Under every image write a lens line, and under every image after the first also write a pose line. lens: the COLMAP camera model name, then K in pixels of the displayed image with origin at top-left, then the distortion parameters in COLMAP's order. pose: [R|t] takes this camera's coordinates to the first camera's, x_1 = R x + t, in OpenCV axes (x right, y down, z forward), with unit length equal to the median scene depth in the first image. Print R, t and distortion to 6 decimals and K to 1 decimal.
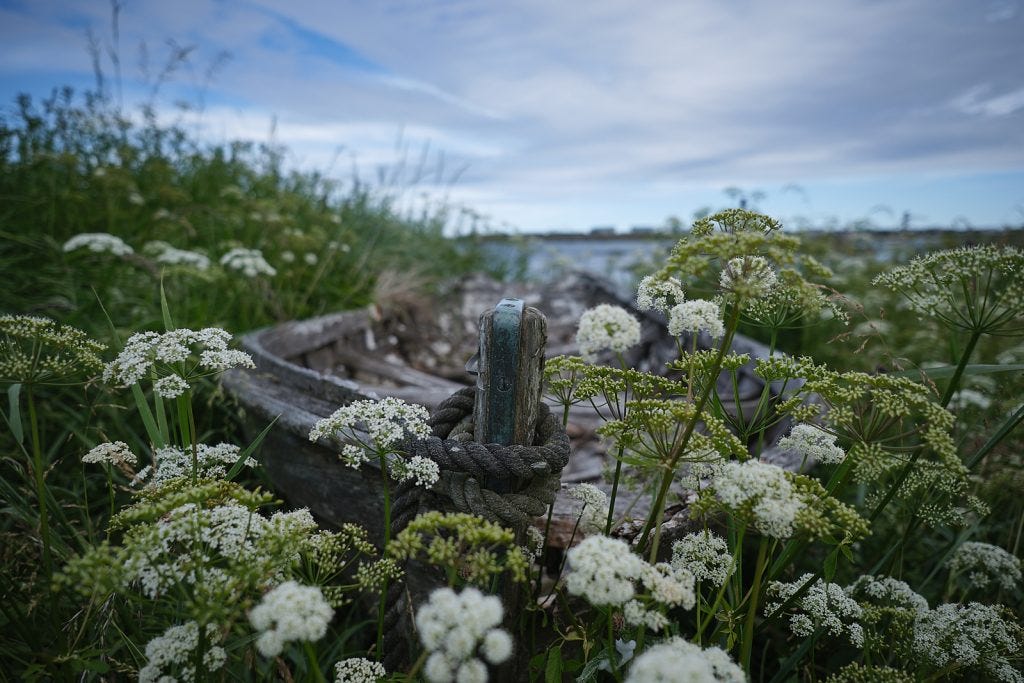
lens RADIAL K [[765.3, 0, 514.2], [0, 765.3, 313.8], [0, 0, 1]] dist [0.011722, -0.002331]
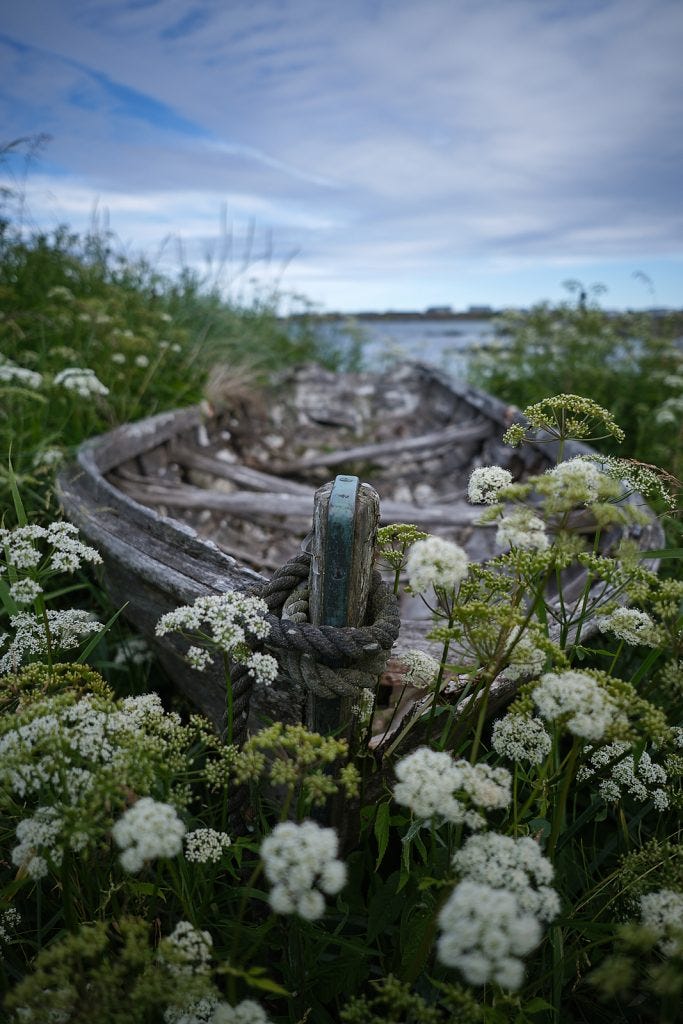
lens RADIAL K [[765.3, 0, 341.5], [0, 765.3, 512.0], [0, 0, 1]] dist [0.011722, -0.002331]
pose [[0.999954, 0.006743, -0.006753, -0.002923], [-0.005758, 0.990627, 0.136471, -0.157700], [0.007609, -0.136426, 0.990621, -0.033873]]
